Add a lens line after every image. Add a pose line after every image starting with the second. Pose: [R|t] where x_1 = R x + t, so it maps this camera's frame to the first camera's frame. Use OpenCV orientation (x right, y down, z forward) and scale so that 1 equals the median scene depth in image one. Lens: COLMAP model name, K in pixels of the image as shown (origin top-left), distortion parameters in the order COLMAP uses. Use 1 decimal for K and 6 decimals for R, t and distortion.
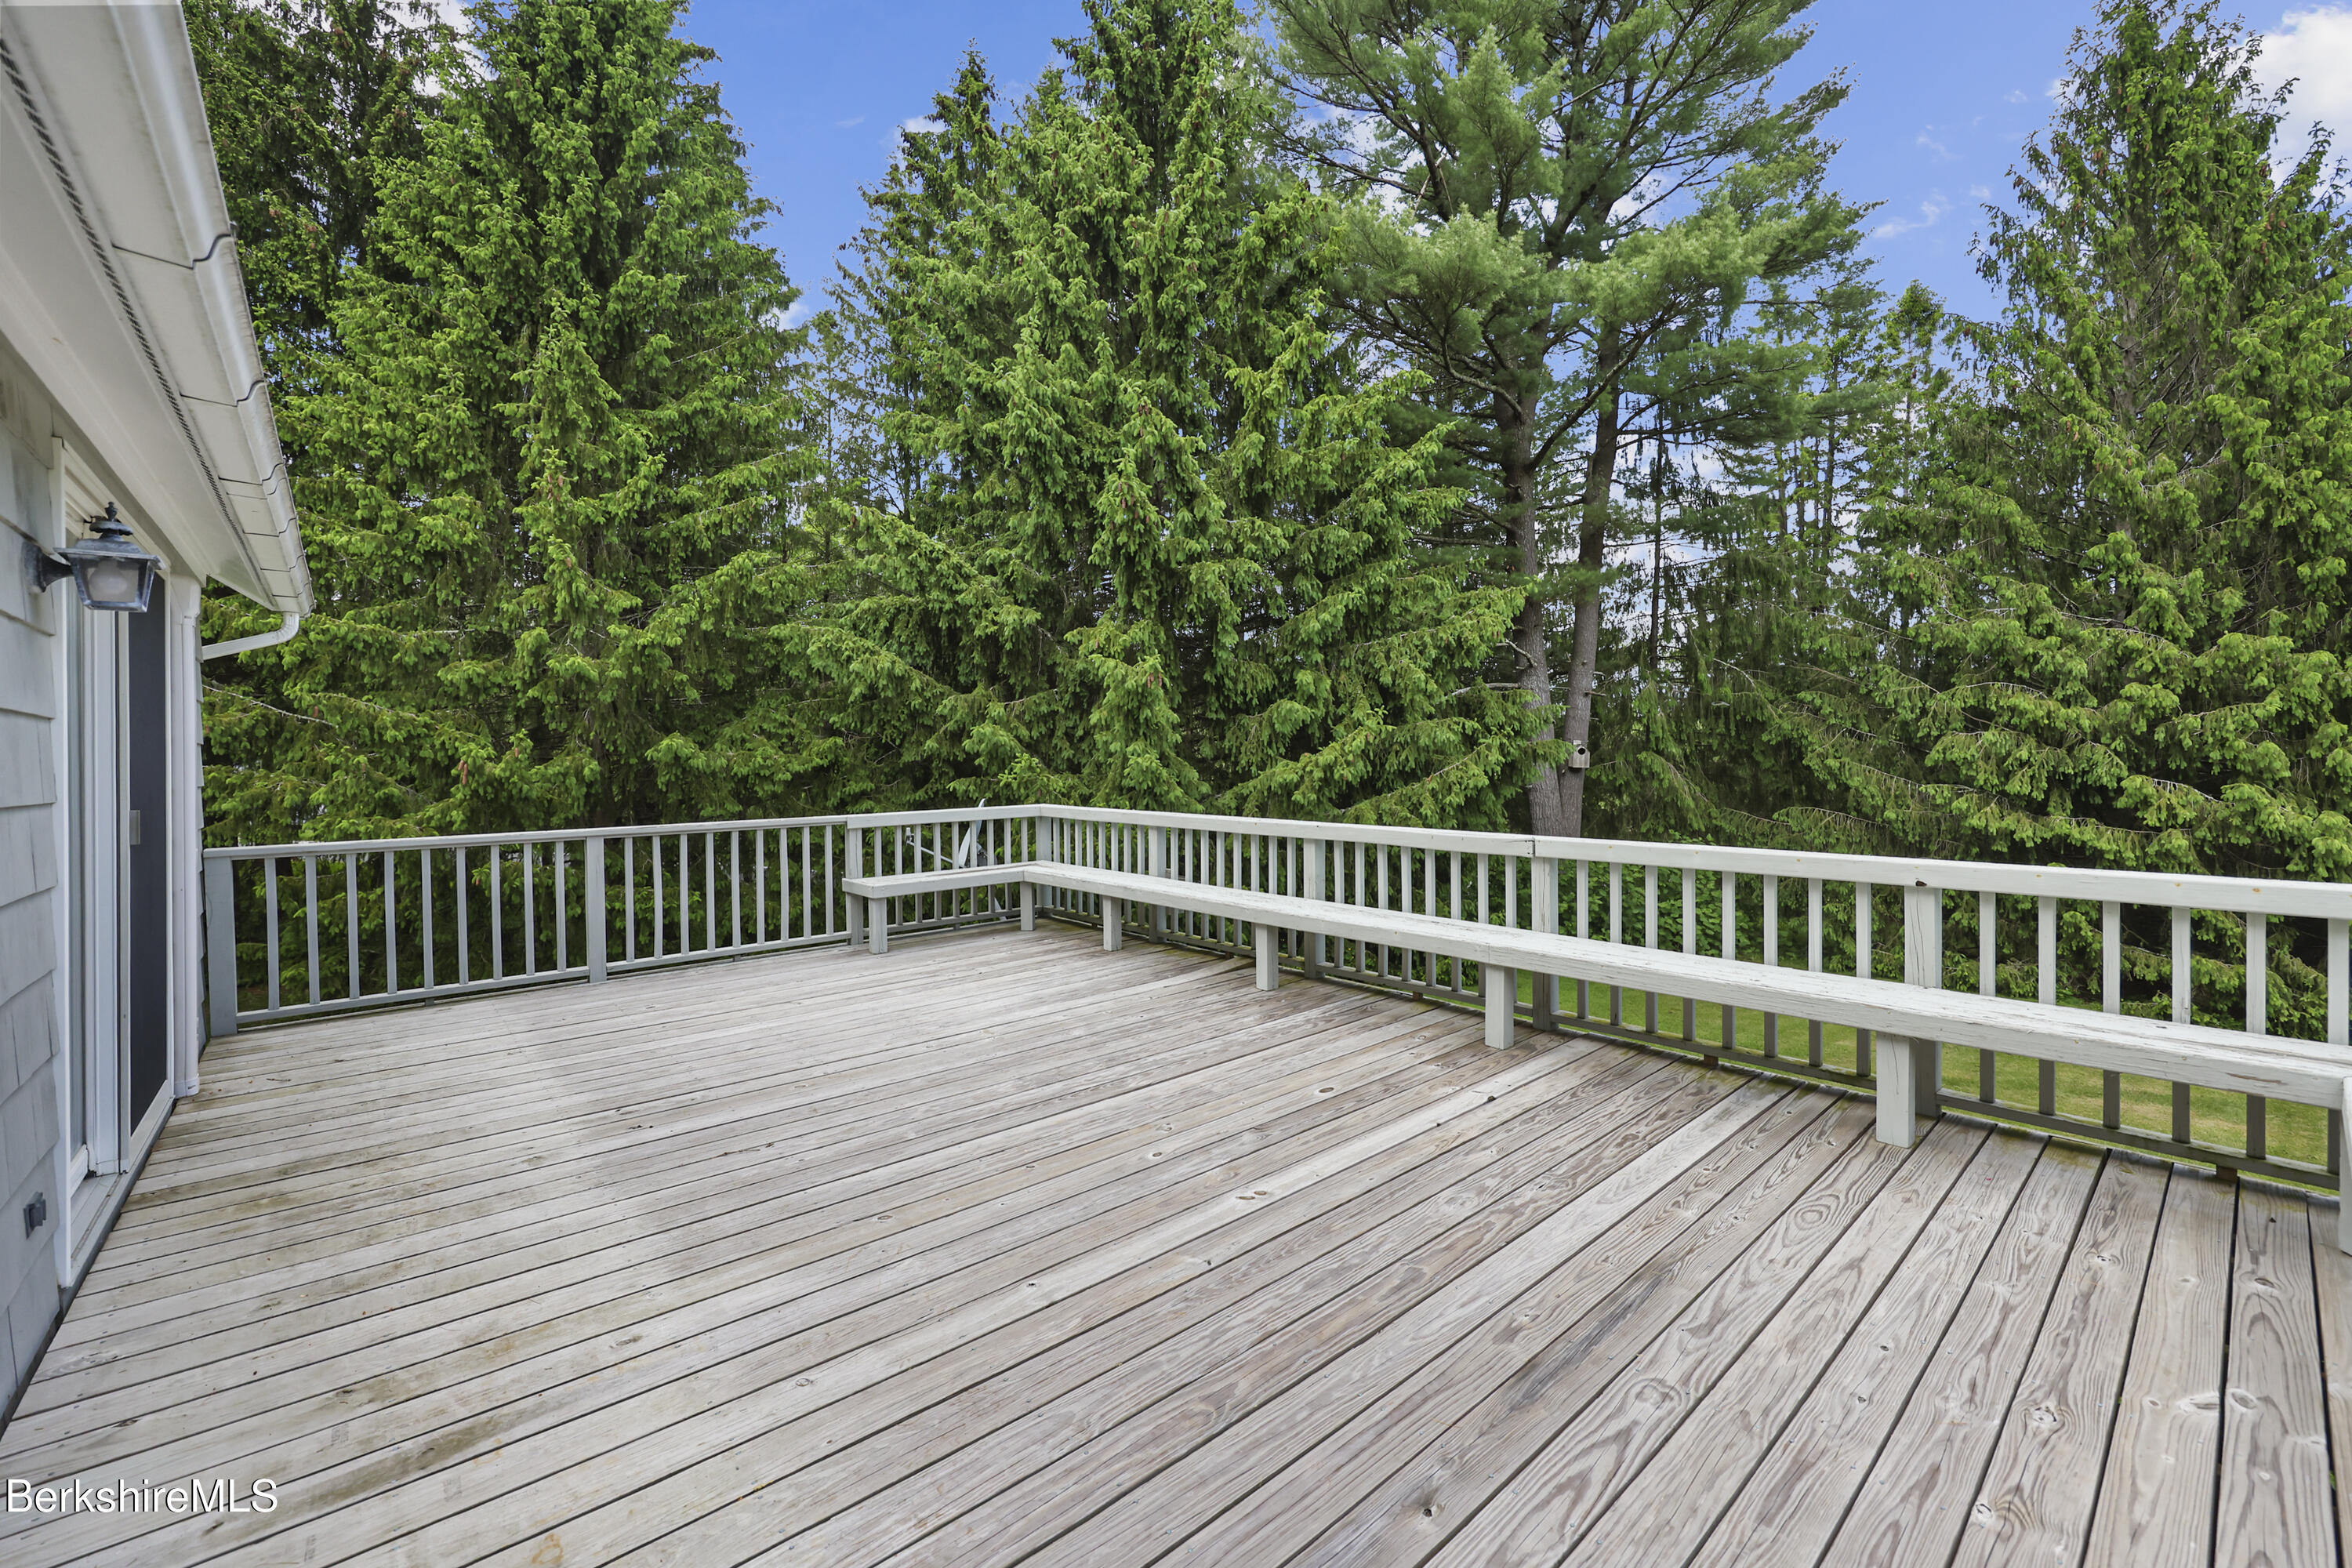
lens RADIAL K [[946.9, 0, 1181.6], [0, 946.9, 772.6], [0, 0, 1]] dist [-0.001070, 0.000004]
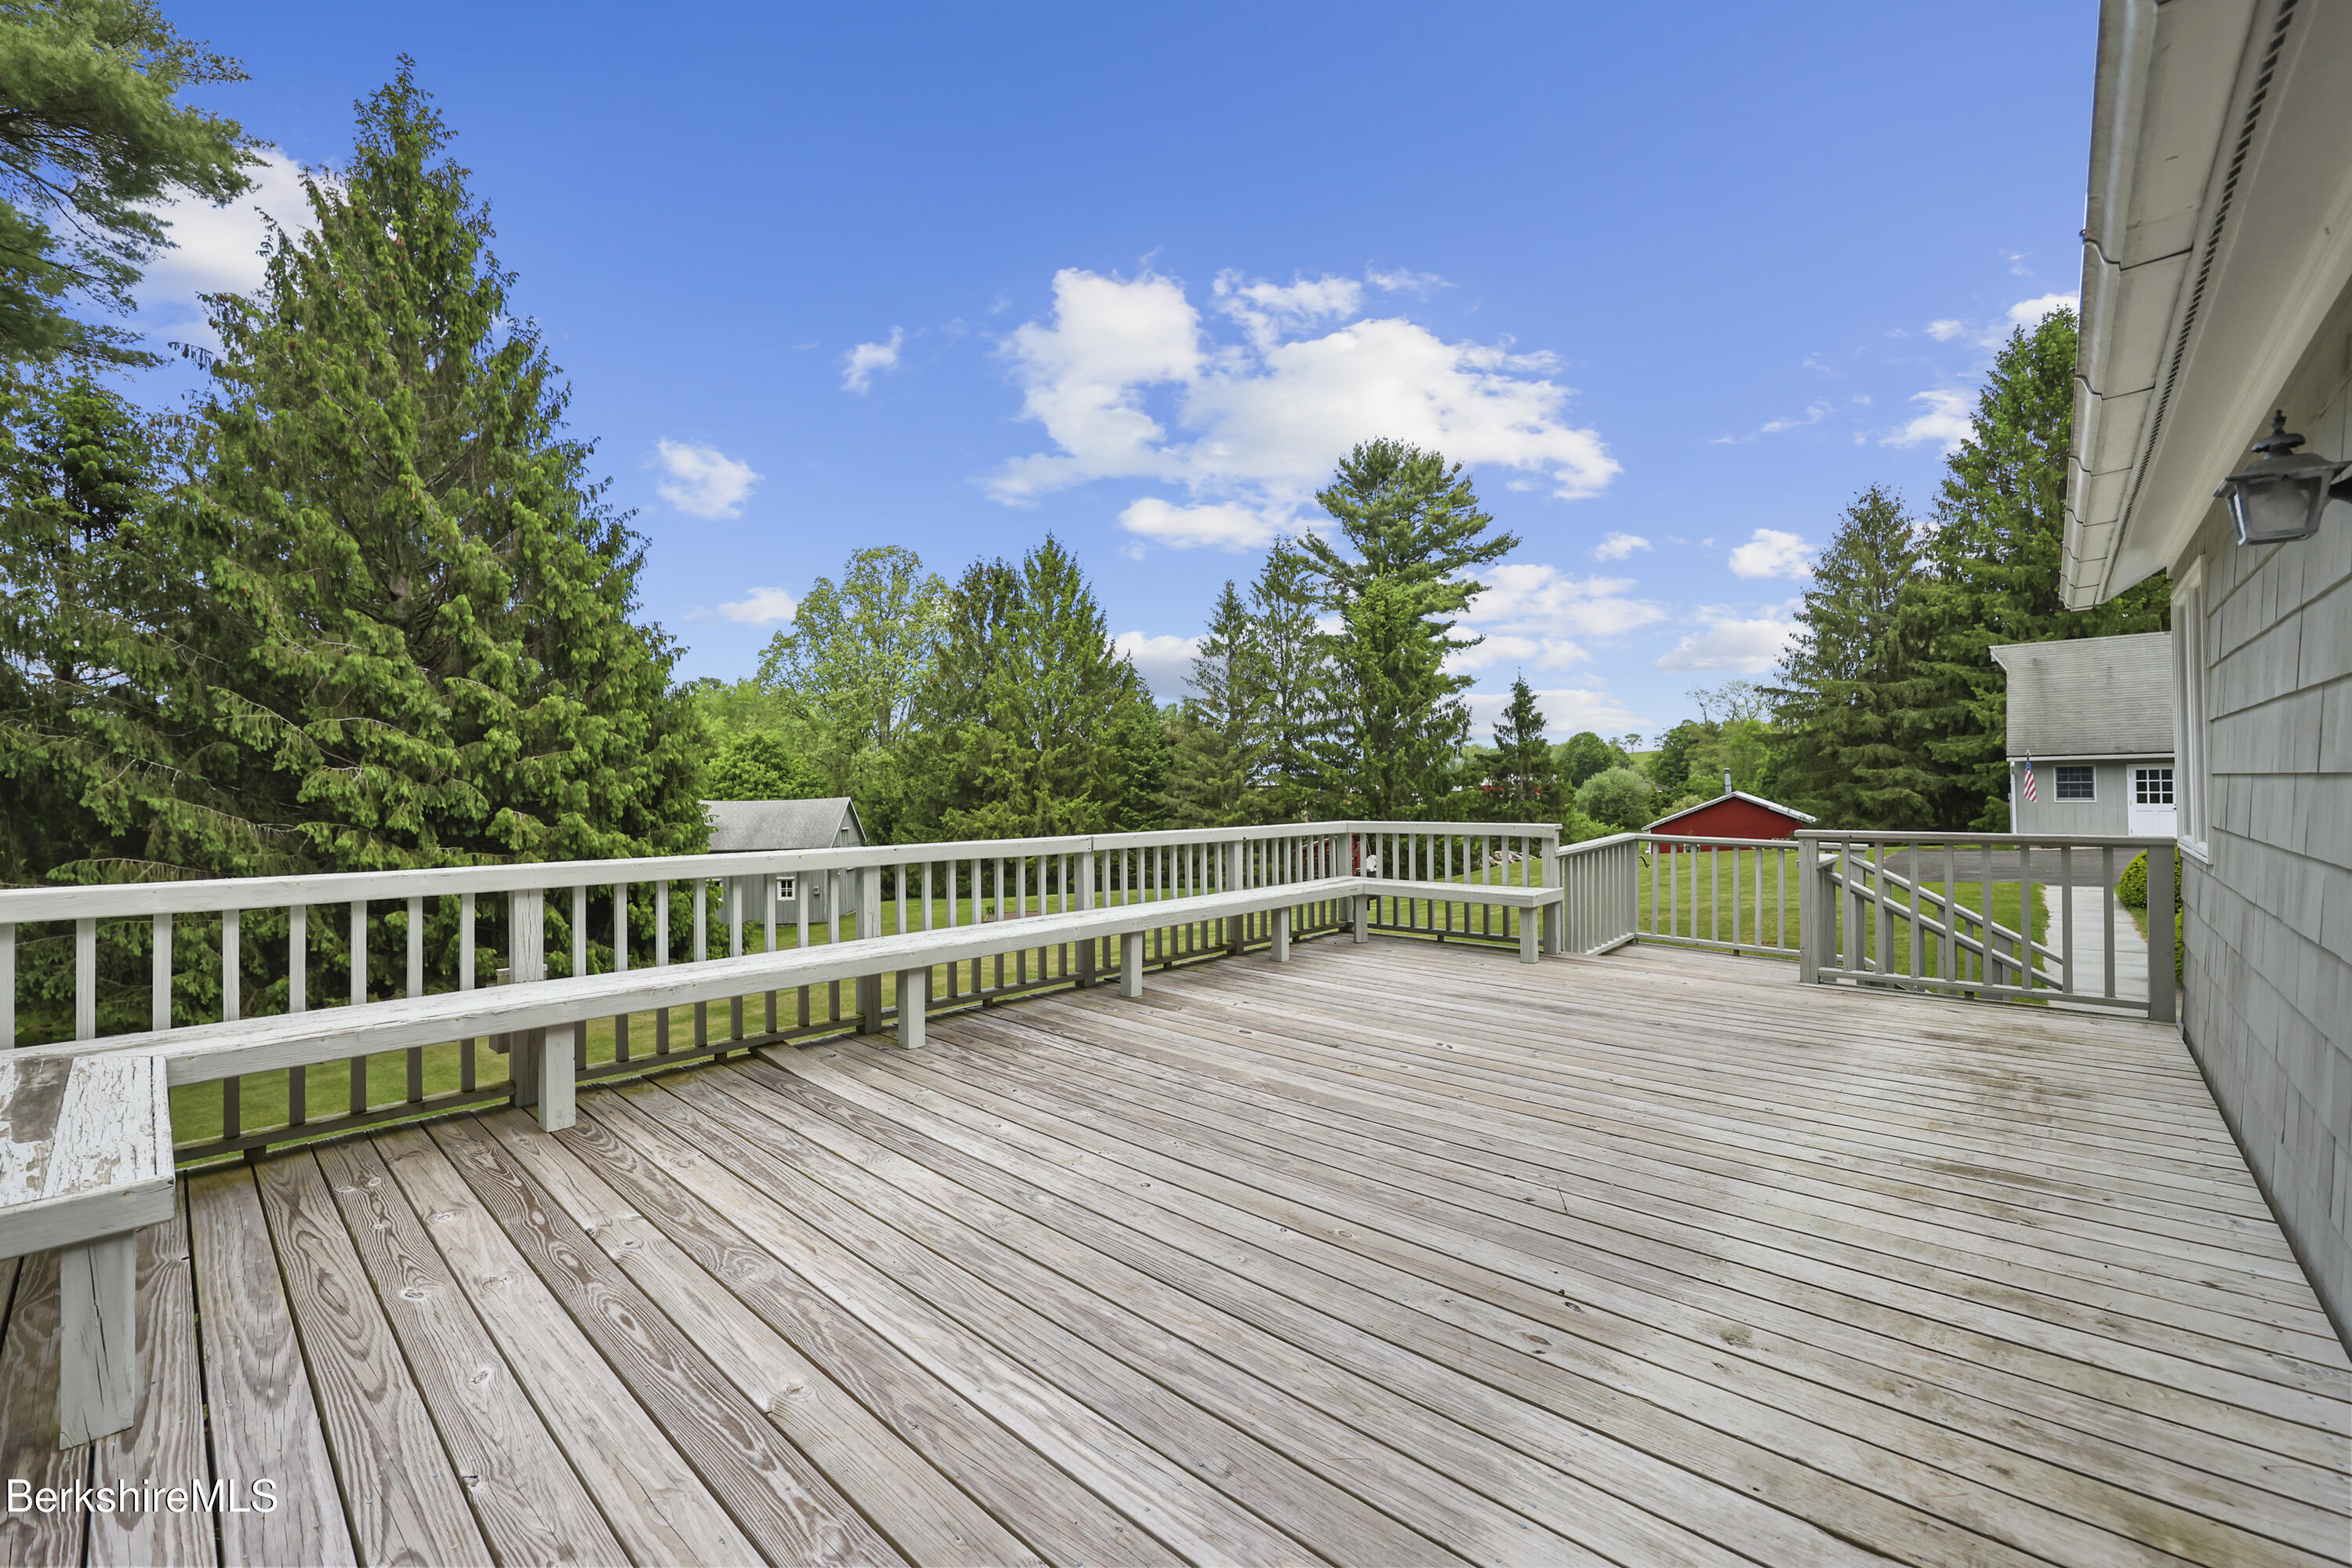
lens RADIAL K [[945.3, 0, 1181.9], [0, 945.3, 793.4], [0, 0, 1]] dist [-0.001148, -0.000353]
pose [[-0.110656, -0.000078, 0.993859, -0.258011], [0.025452, 0.999672, 0.002912, 0.003339], [-0.993533, 0.025618, -0.110618, 0.288421]]
